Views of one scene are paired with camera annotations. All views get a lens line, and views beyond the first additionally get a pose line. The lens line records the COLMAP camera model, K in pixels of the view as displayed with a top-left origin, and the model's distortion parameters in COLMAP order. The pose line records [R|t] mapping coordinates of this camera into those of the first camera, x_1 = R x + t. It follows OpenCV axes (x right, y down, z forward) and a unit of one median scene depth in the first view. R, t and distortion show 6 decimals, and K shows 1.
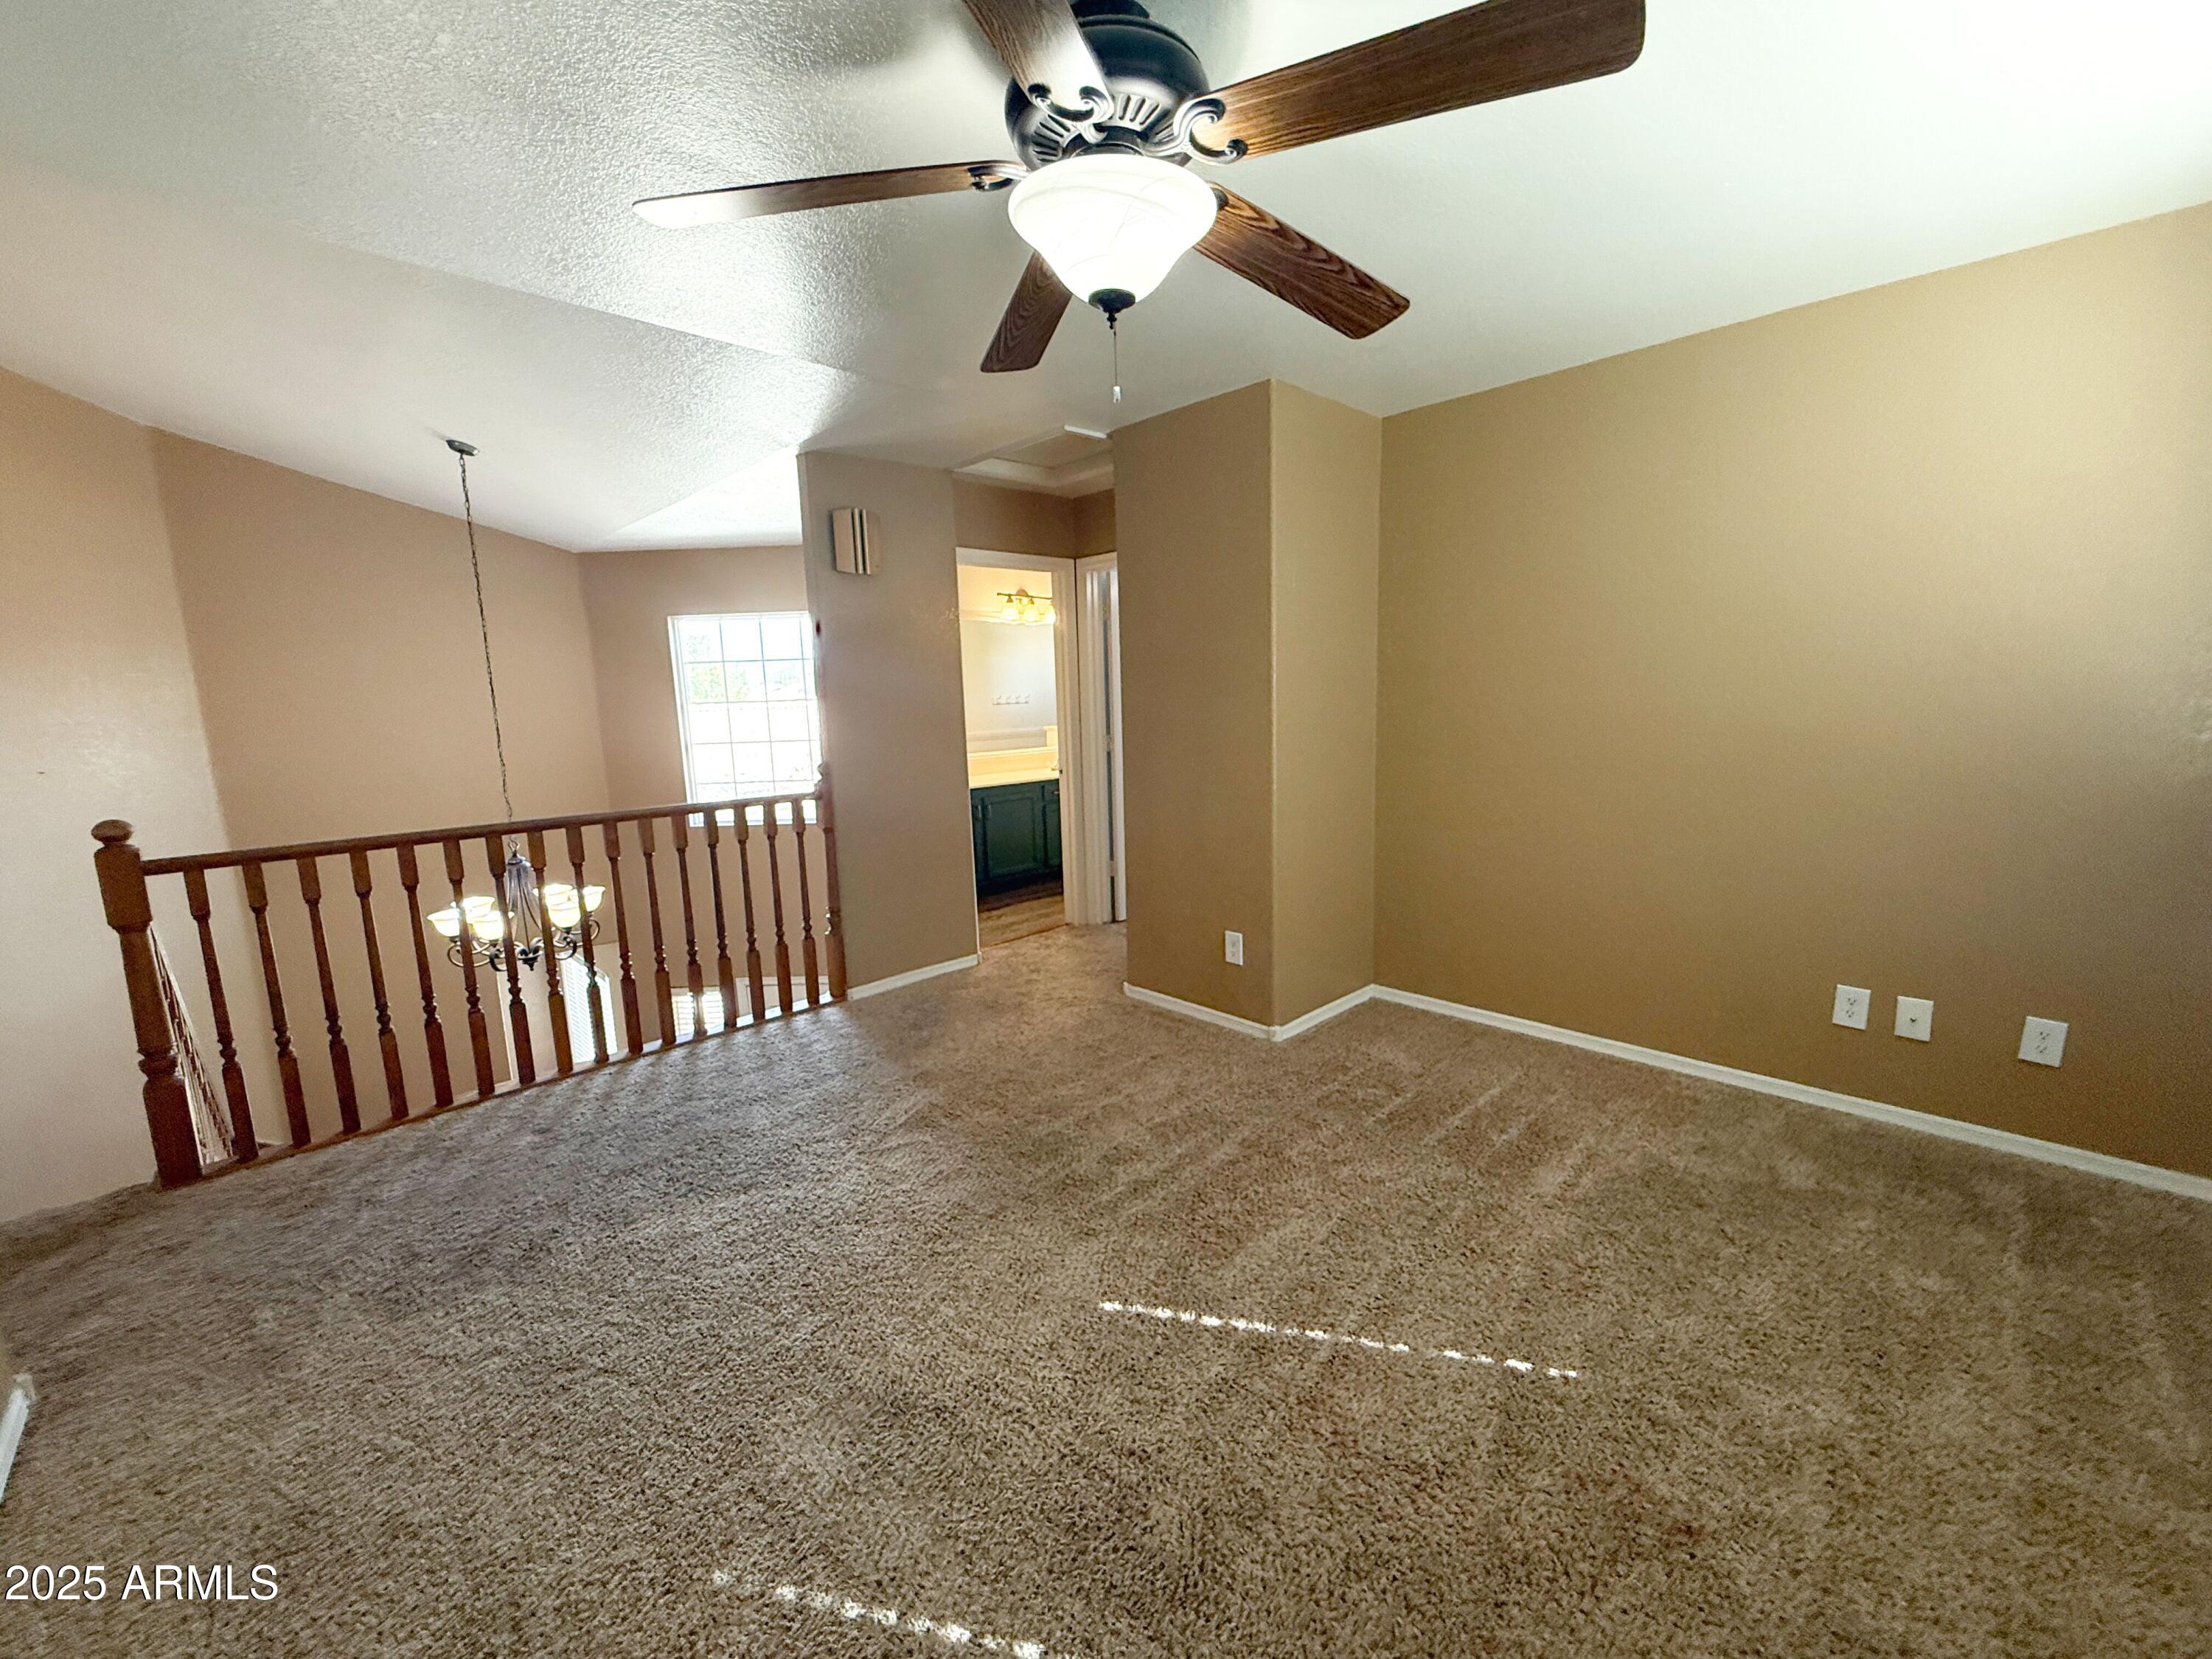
lens RADIAL K [[868.5, 0, 1106.0], [0, 868.5, 829.5], [0, 0, 1]] dist [-0.002859, -0.000335]
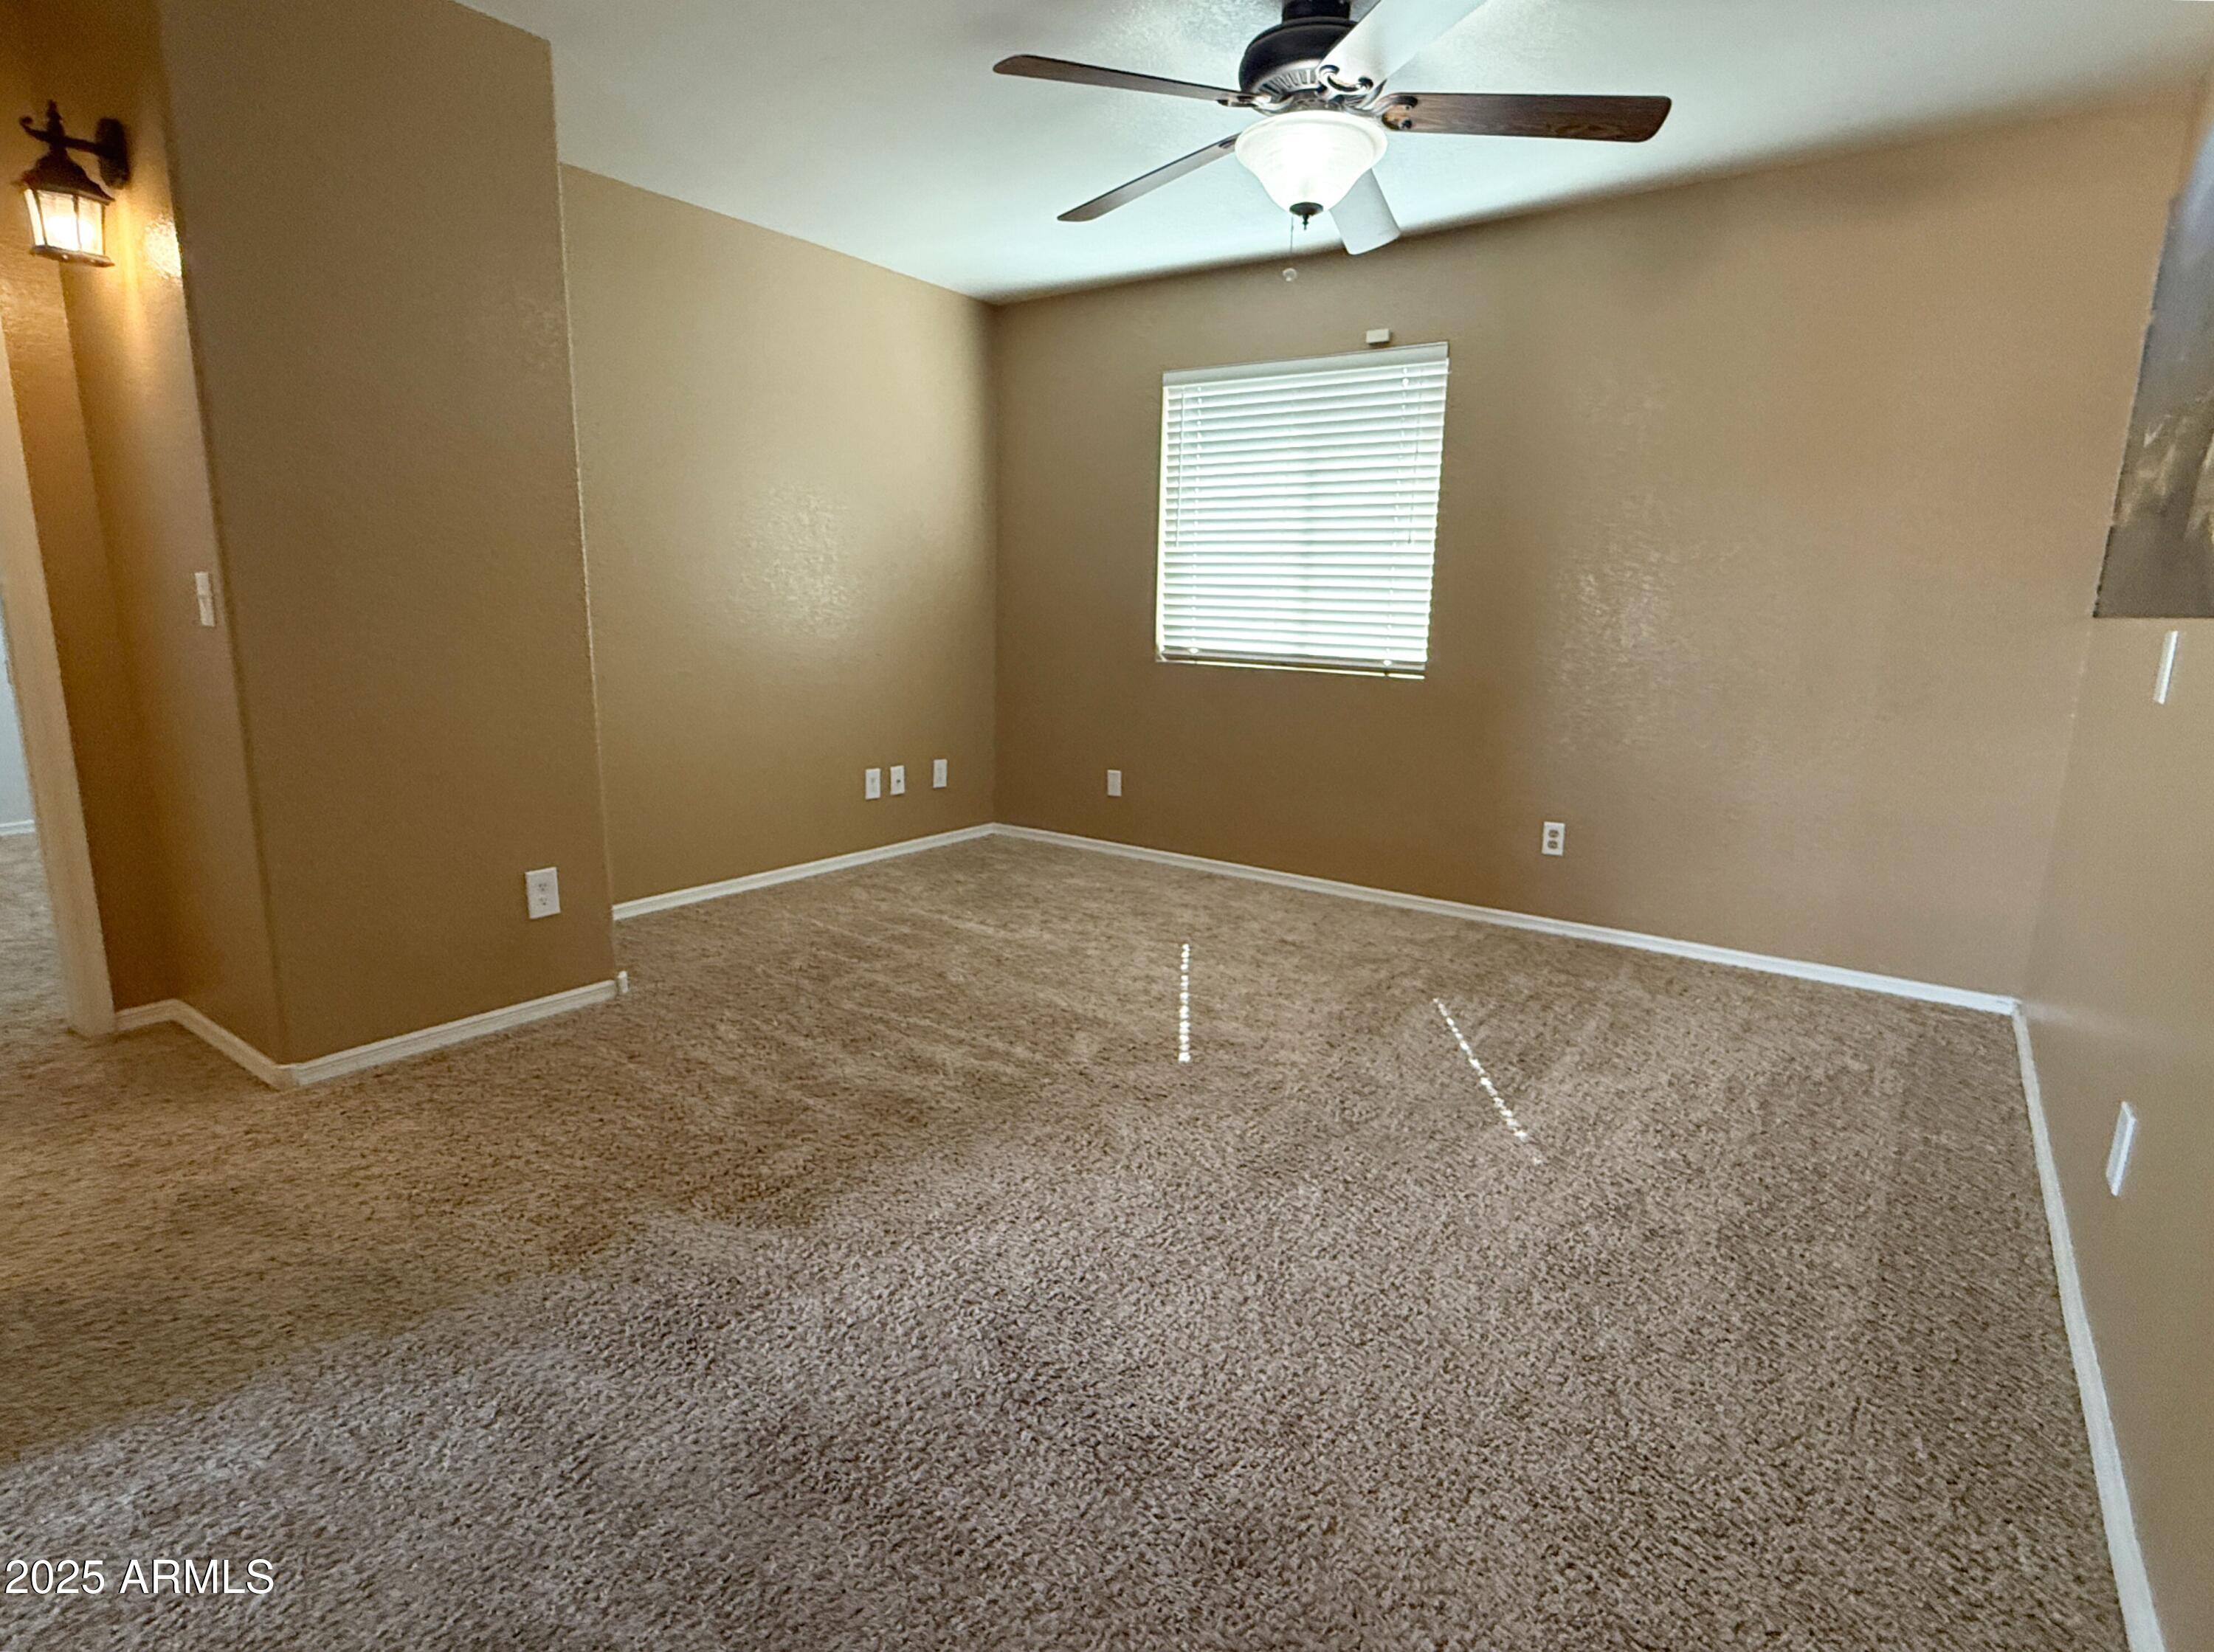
lens RADIAL K [[1136.7, 0, 1104.4], [0, 1136.7, 820.7], [0, 0, 1]] dist [-0.002095, -0.000789]
pose [[-0.163988, -0.163109, 0.972884, -1.000031], [0.133584, 0.973479, 0.185726, -0.026687], [-0.977376, 0.160419, -0.137850, 0.921640]]
